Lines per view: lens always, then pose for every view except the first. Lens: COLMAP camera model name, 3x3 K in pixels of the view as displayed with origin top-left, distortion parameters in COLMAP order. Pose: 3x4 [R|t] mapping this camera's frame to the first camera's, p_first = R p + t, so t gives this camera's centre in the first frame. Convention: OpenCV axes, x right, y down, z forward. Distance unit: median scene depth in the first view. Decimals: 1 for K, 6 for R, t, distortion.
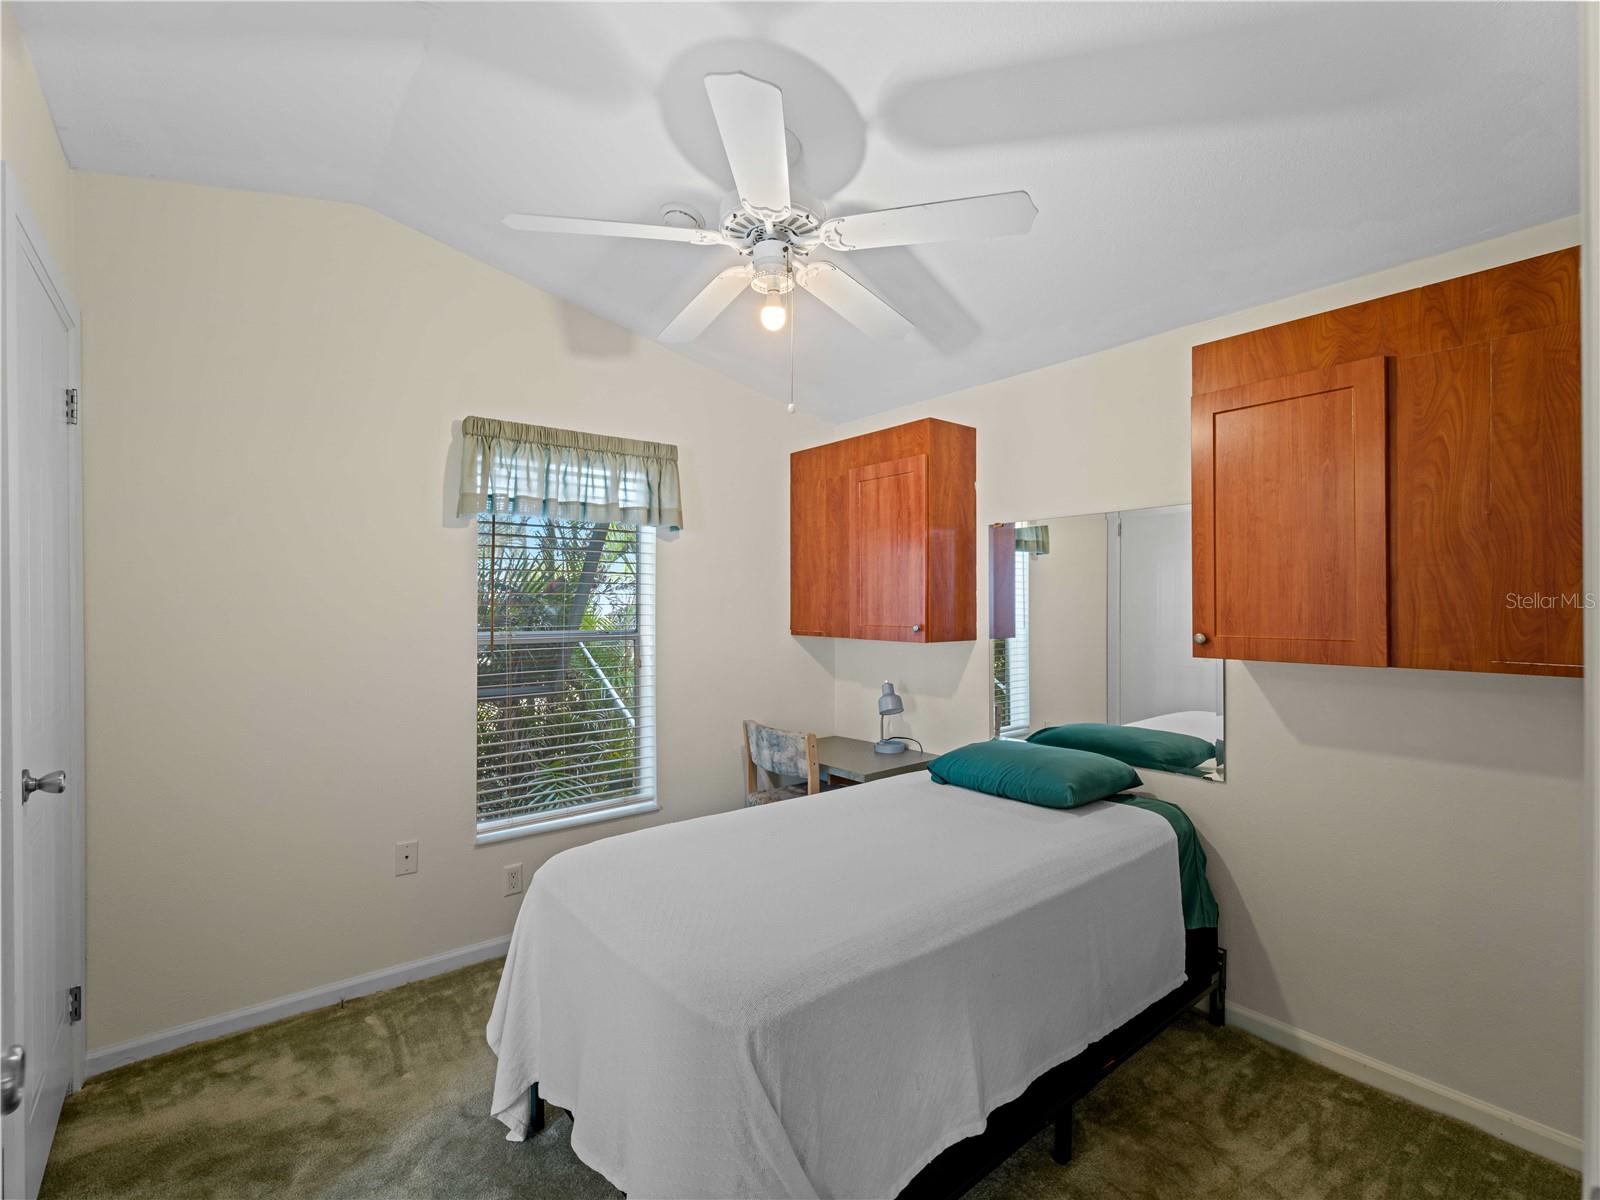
lens RADIAL K [[723.5, 0, 806.9], [0, 723.5, 597.3], [0, 0, 1]] dist [-0.002277, -0.000726]
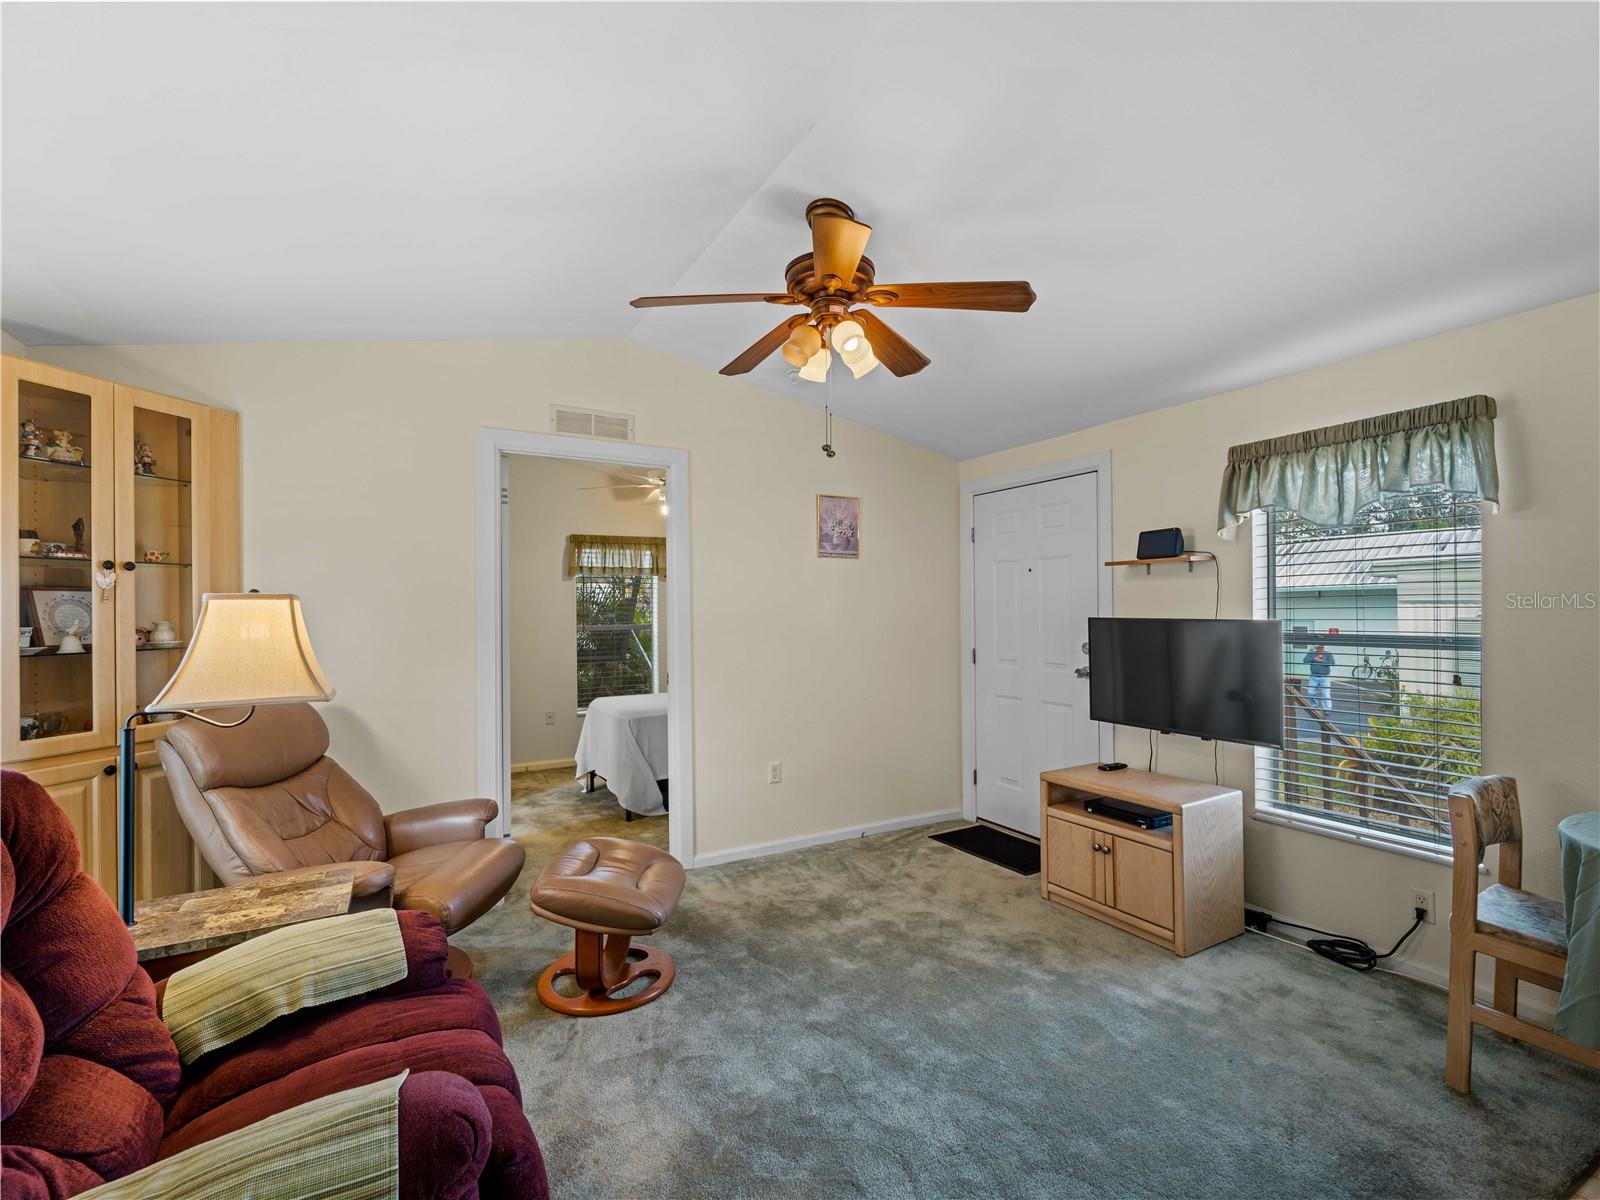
lens RADIAL K [[723.5, 0, 796.7], [0, 723.5, 605.4], [0, 0, 1]] dist [-0.002277, -0.000726]
pose [[0.985407, -0.012490, -0.169755, 0.613720], [0.012477, 0.999922, -0.001143, -0.006539], [0.169756, -0.000992, 0.985486, -1.126152]]
